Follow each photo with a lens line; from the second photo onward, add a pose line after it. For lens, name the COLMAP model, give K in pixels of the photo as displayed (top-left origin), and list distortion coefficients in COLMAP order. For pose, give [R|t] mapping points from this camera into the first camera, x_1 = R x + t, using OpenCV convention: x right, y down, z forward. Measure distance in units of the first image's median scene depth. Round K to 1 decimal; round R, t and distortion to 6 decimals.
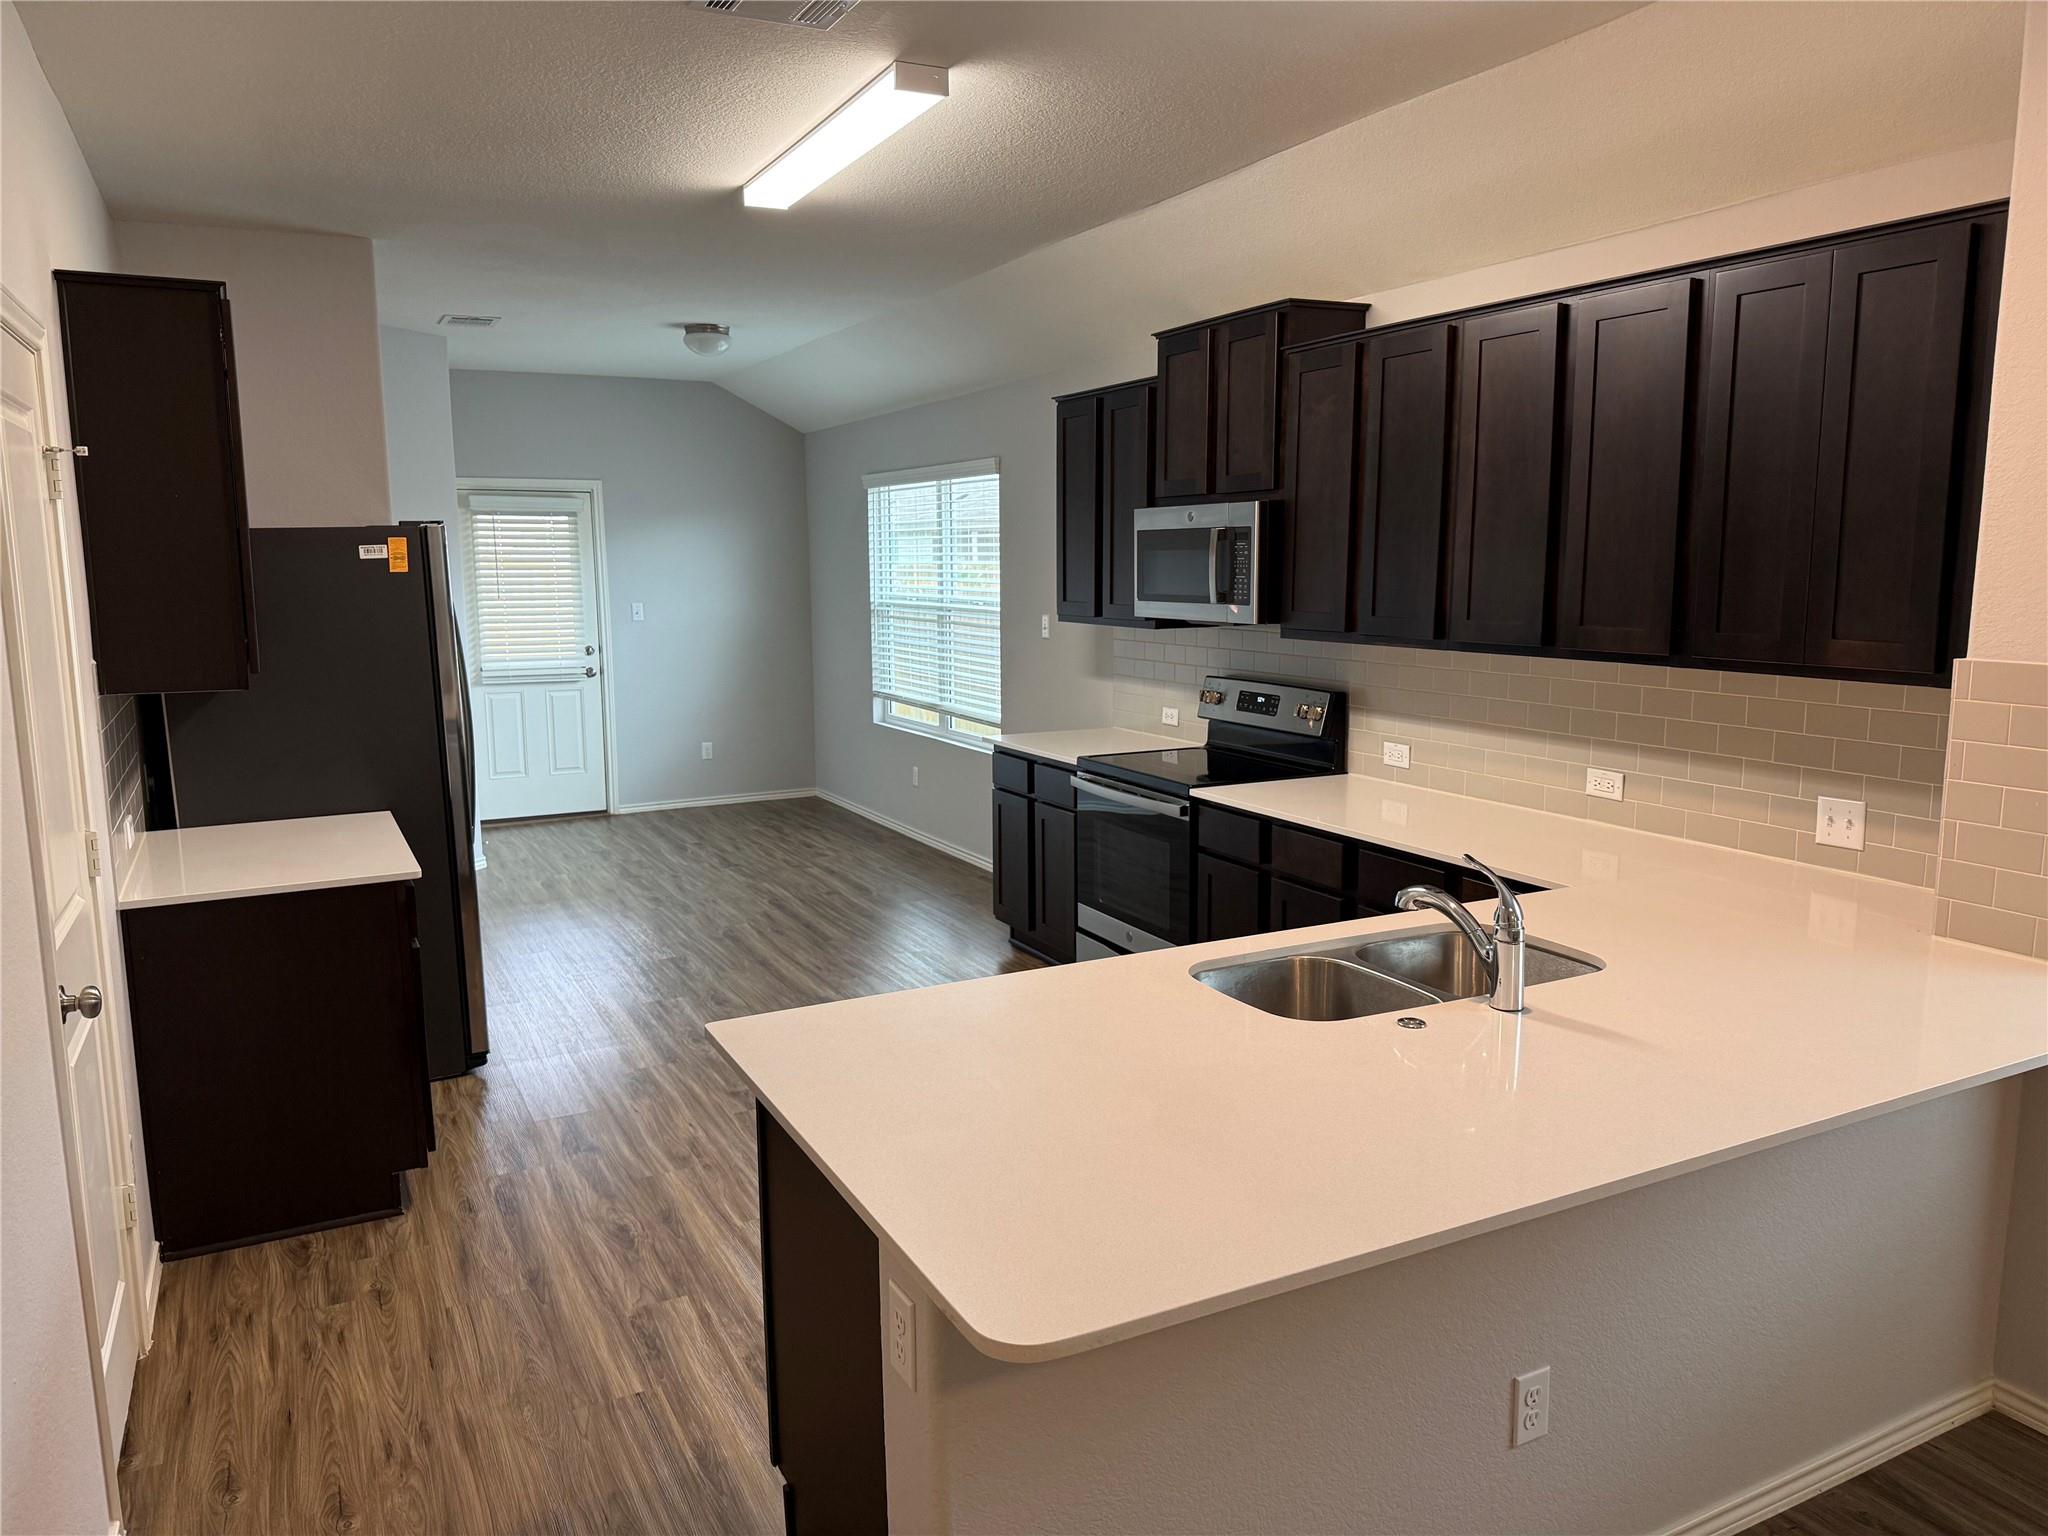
lens RADIAL K [[1424.7, 0, 1026.5], [0, 1424.7, 763.1], [0, 0, 1]] dist [0.139079, -0.002324]
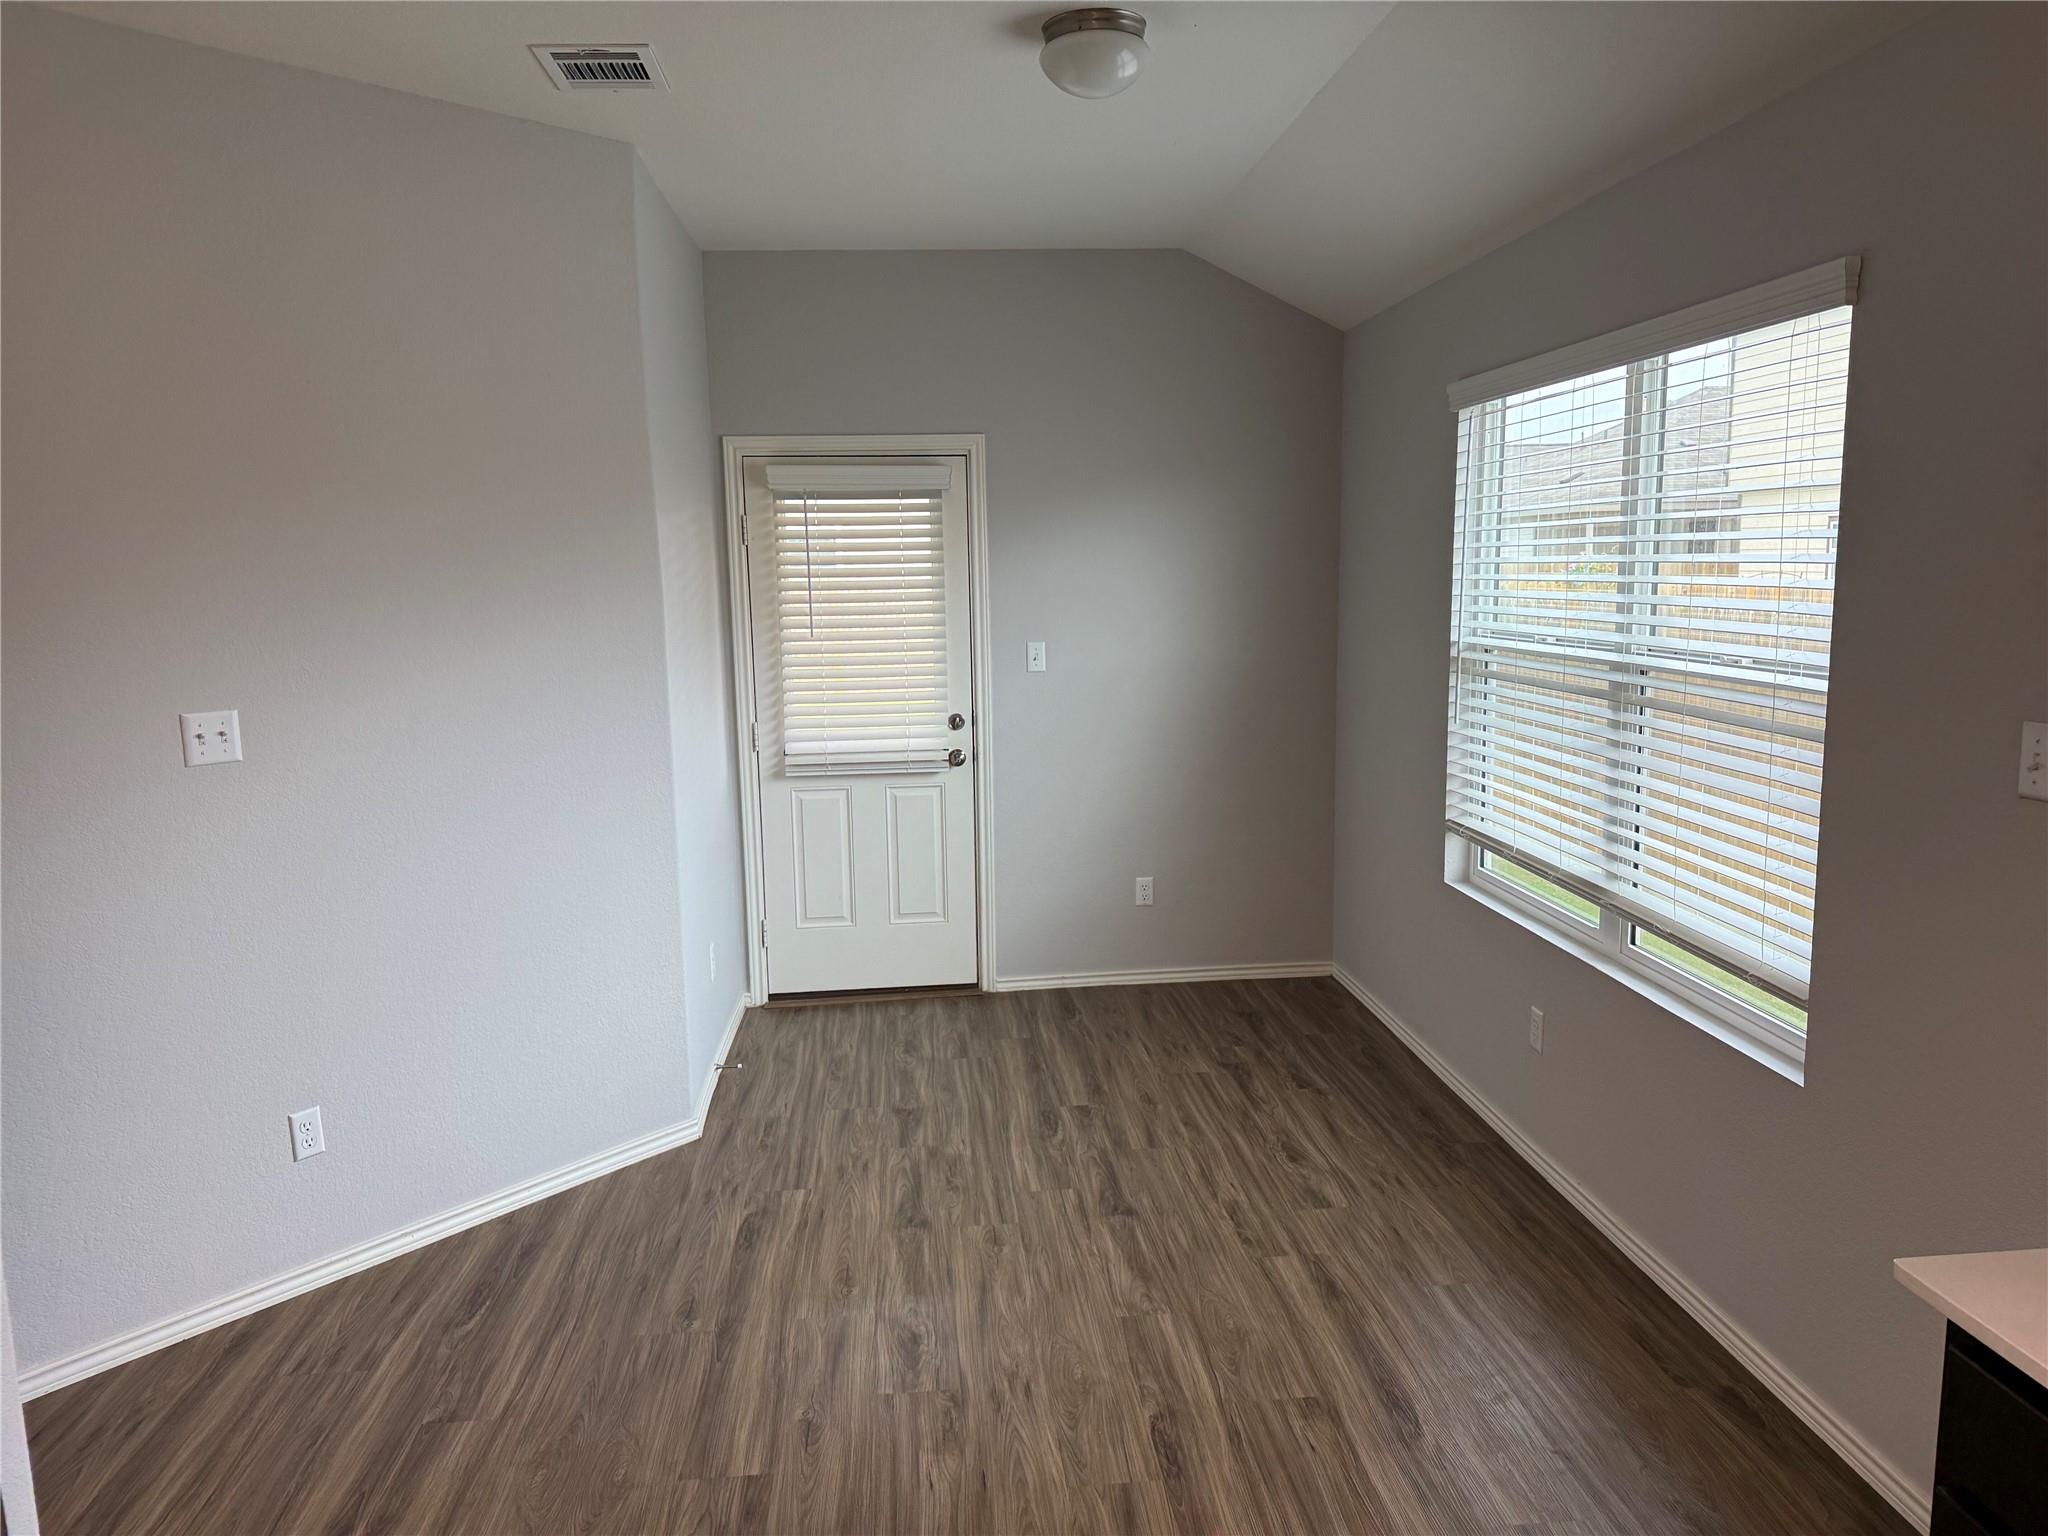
lens RADIAL K [[1424.7, 0, 1018.9], [0, 1424.7, 765.8], [0, 0, 1]] dist [0.139079, -0.002324]
pose [[0.919466, 0.044254, -0.390671, -0.048770], [-0.044120, 0.998983, 0.009323, -0.067919], [0.390686, 0.008664, 0.920483, 0.478567]]
